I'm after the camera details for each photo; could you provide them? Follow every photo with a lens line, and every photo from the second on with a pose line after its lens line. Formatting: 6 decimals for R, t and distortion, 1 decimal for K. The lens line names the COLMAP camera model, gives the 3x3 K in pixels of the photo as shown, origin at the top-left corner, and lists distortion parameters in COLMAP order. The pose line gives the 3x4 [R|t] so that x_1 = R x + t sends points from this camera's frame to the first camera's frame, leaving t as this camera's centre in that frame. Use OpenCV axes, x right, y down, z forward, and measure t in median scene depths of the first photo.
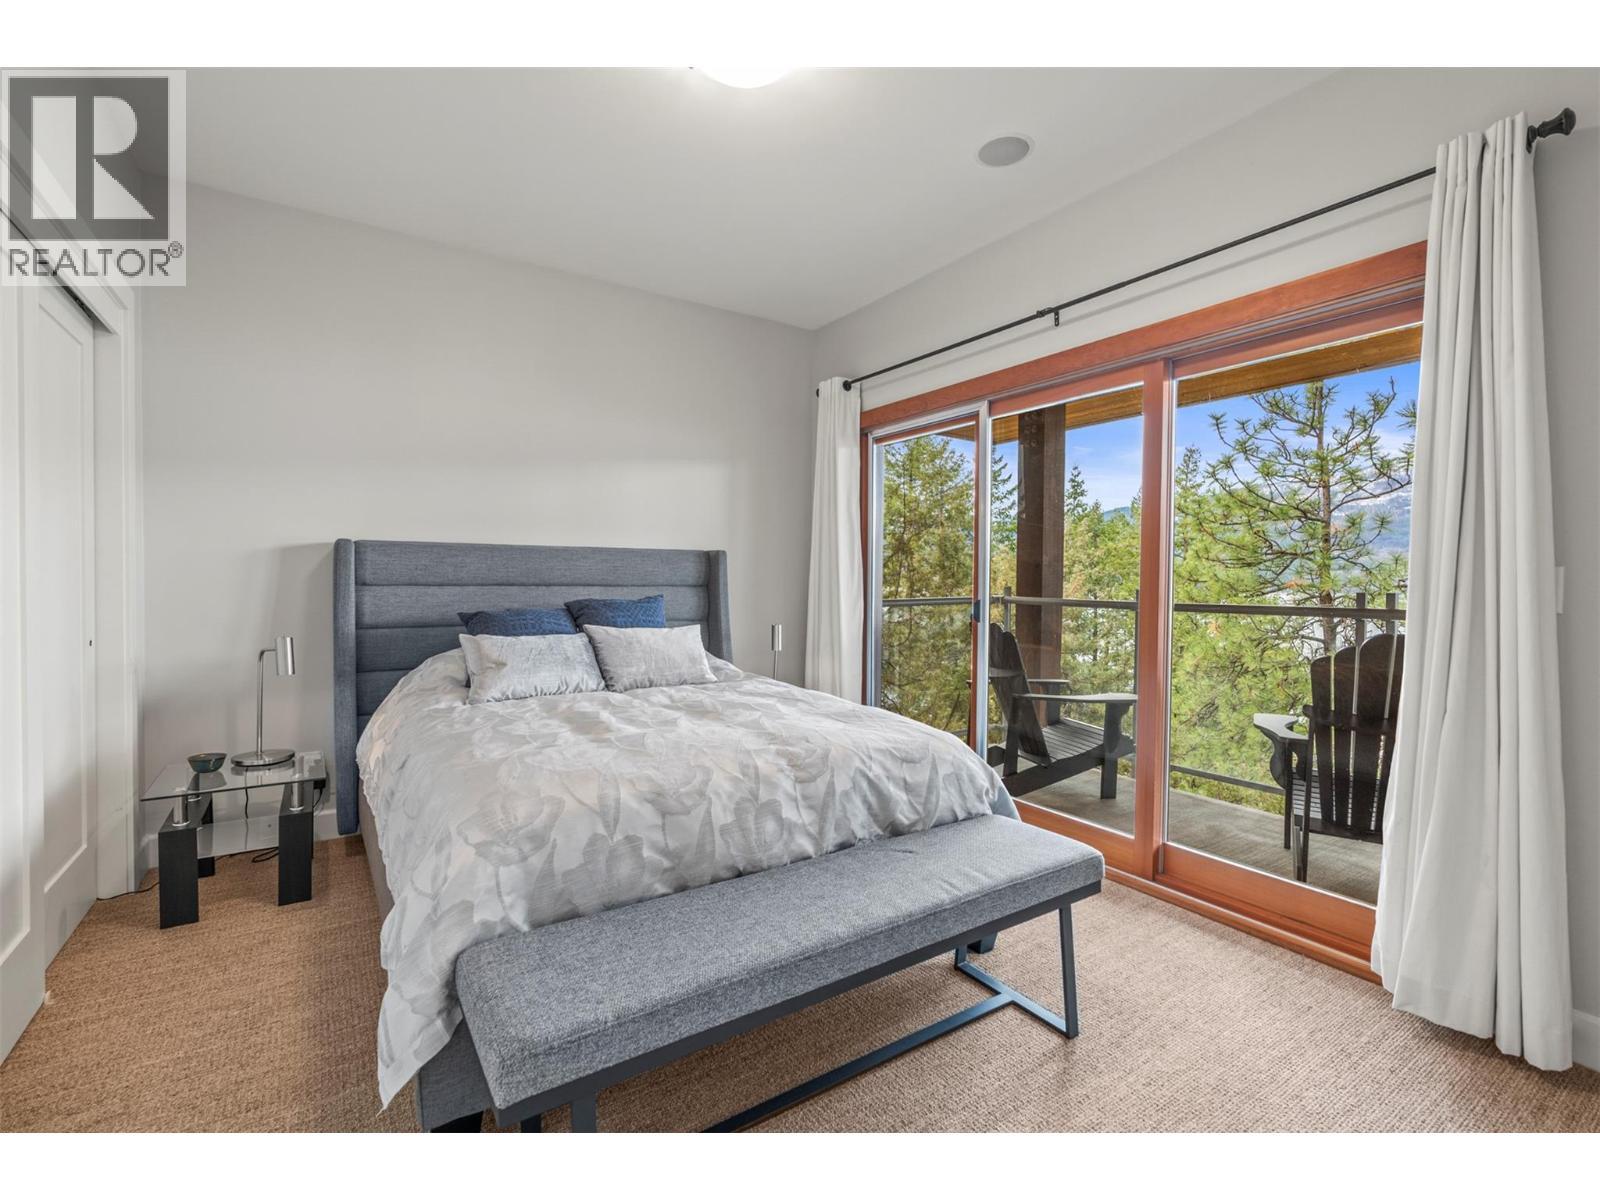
lens RADIAL K [[706.6, 0, 796.0], [0, 706.6, 593.9], [0, 0, 1]] dist [-0.008968, 0.000604]
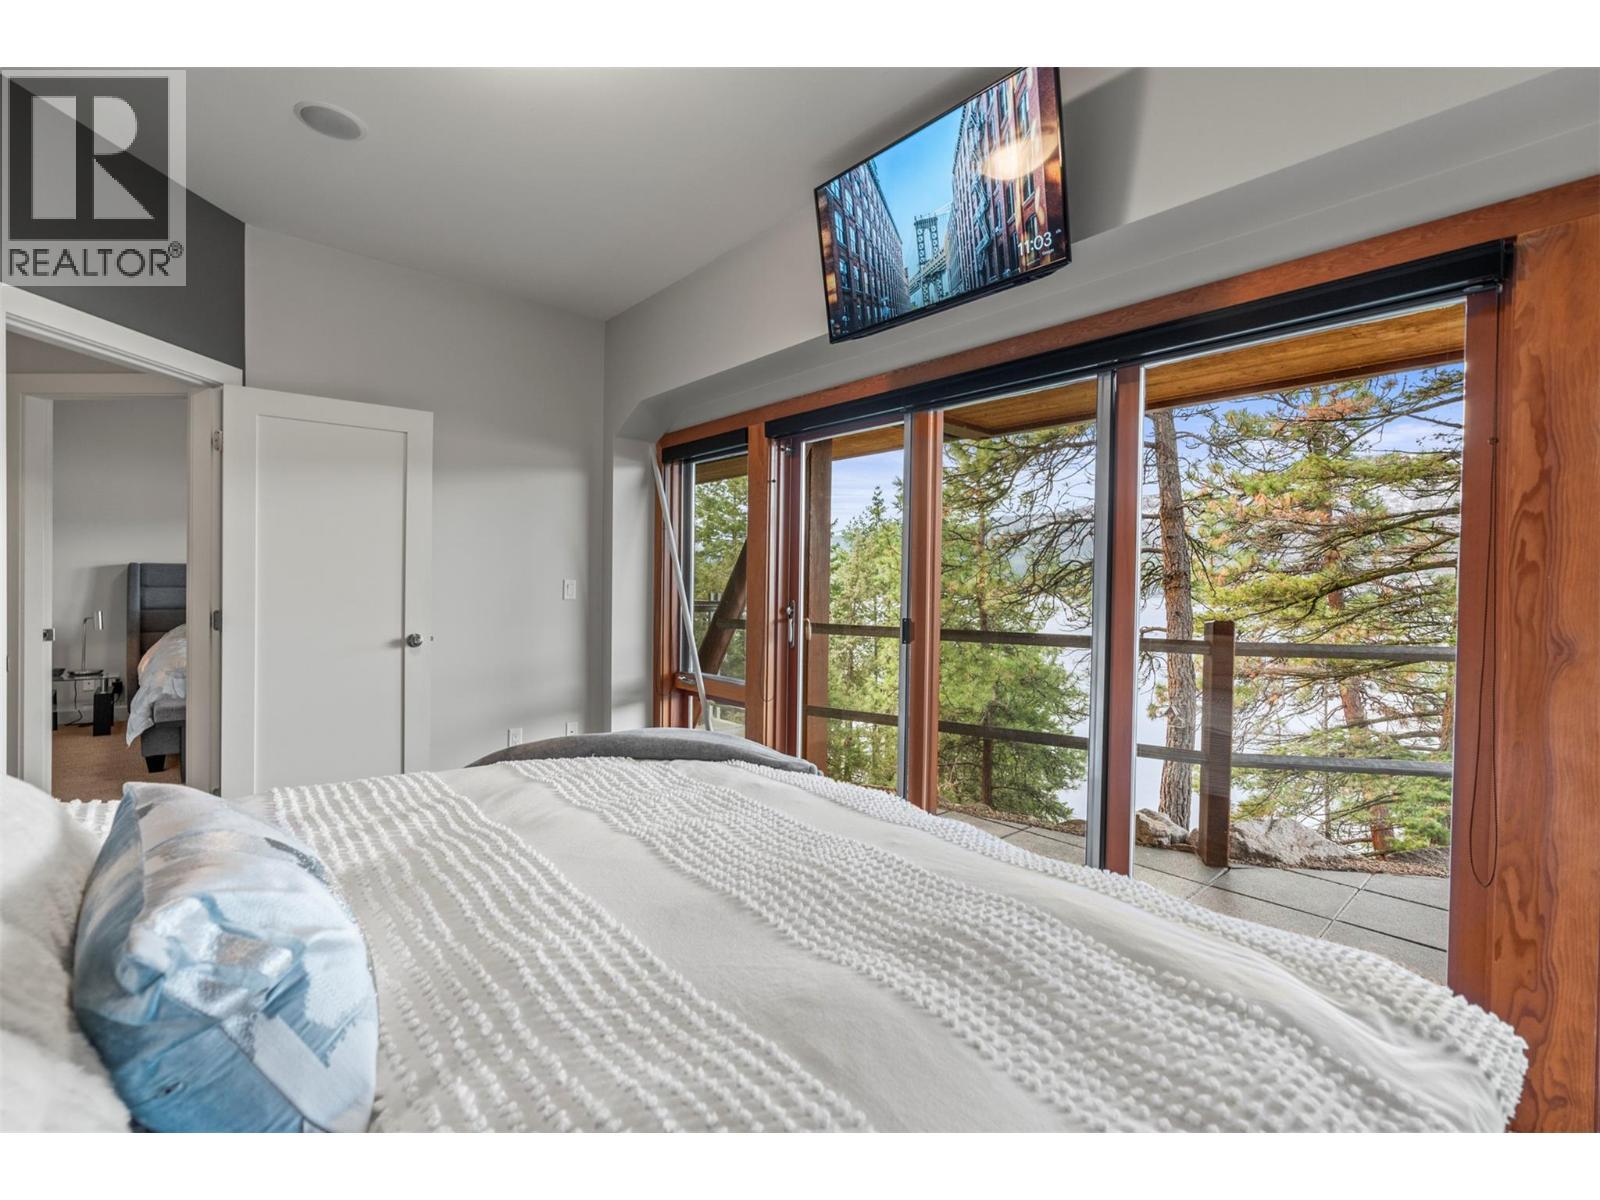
lens RADIAL K [[706.6, 0, 796.0], [0, 706.6, 593.9], [0, 0, 1]] dist [-0.008968, 0.000604]
pose [[0.988744, 0.005371, 0.149523, 0.861532], [-0.004834, 0.999980, -0.003955, 0.005702], [-0.149542, 0.003188, 0.988750, -1.165895]]
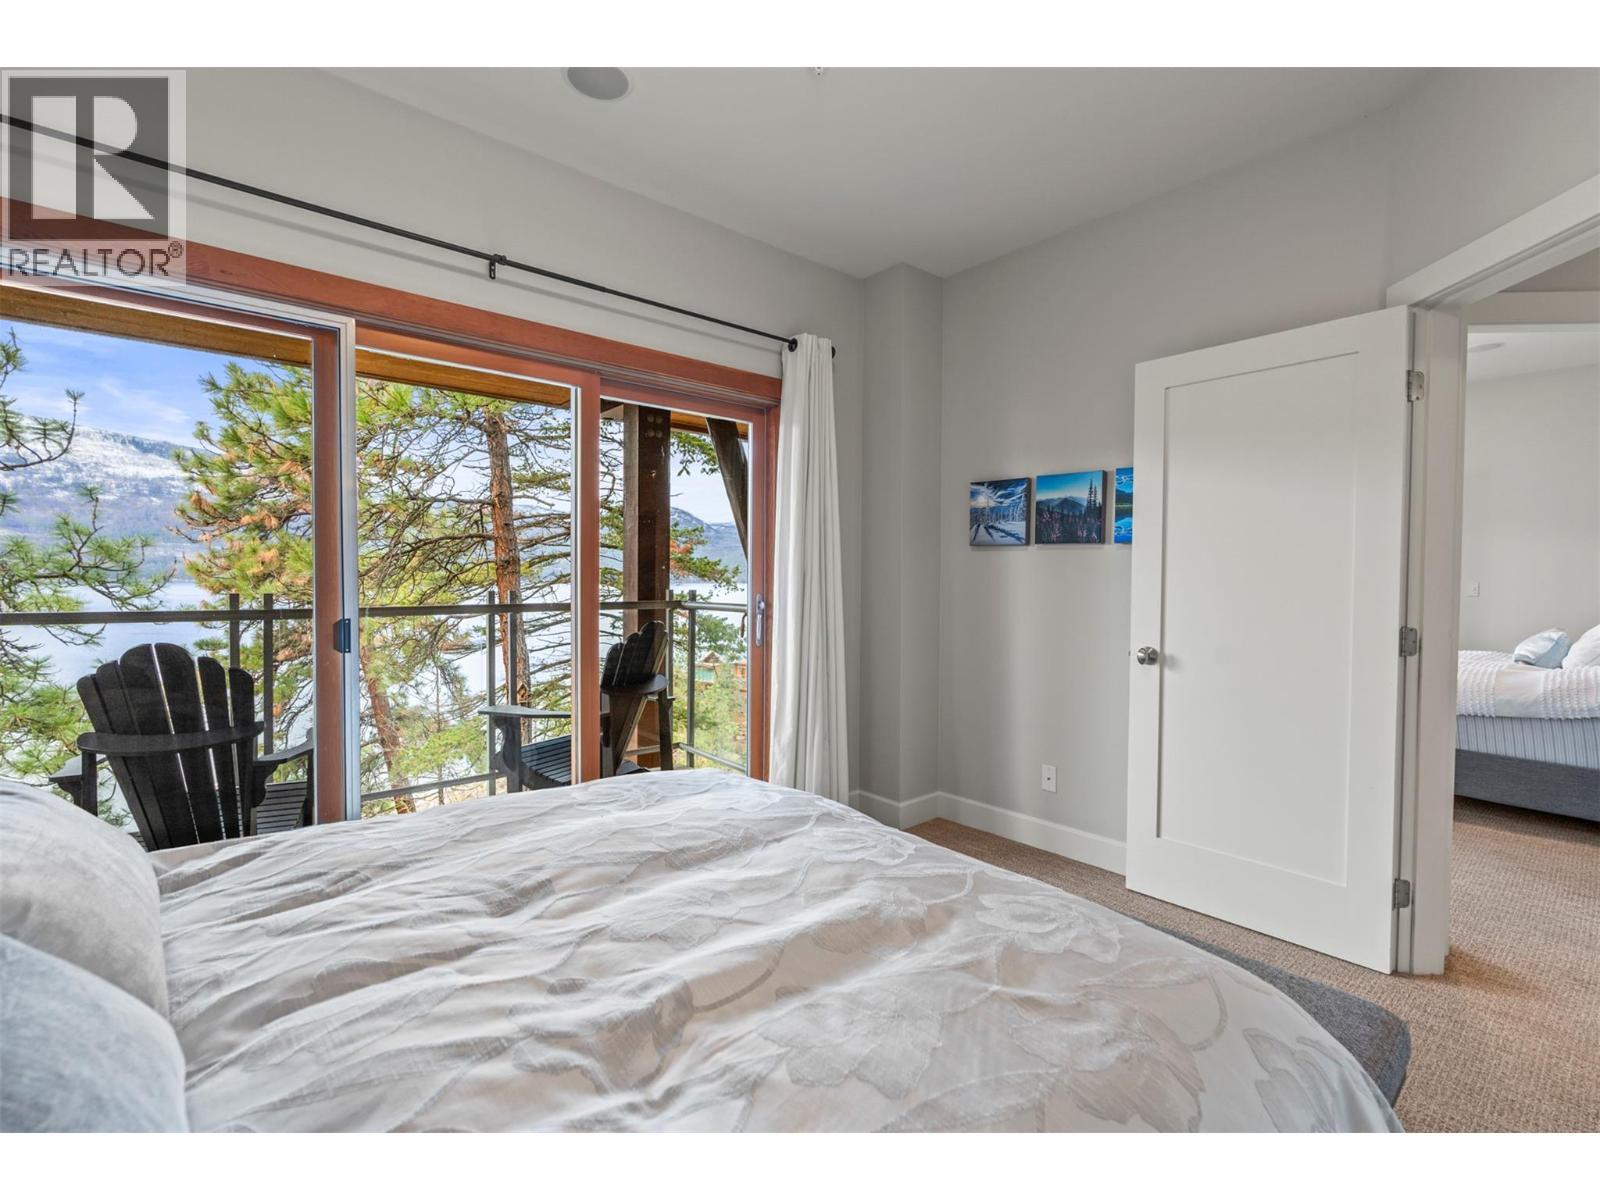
lens RADIAL K [[706.6, 0, 796.0], [0, 706.6, 593.9], [0, 0, 1]] dist [-0.008968, 0.000604]
pose [[-0.114270, -0.026053, 0.993108, -3.498823], [0.024439, 0.999280, 0.029027, -0.144566], [-0.993149, 0.027587, -0.113551, 5.094821]]
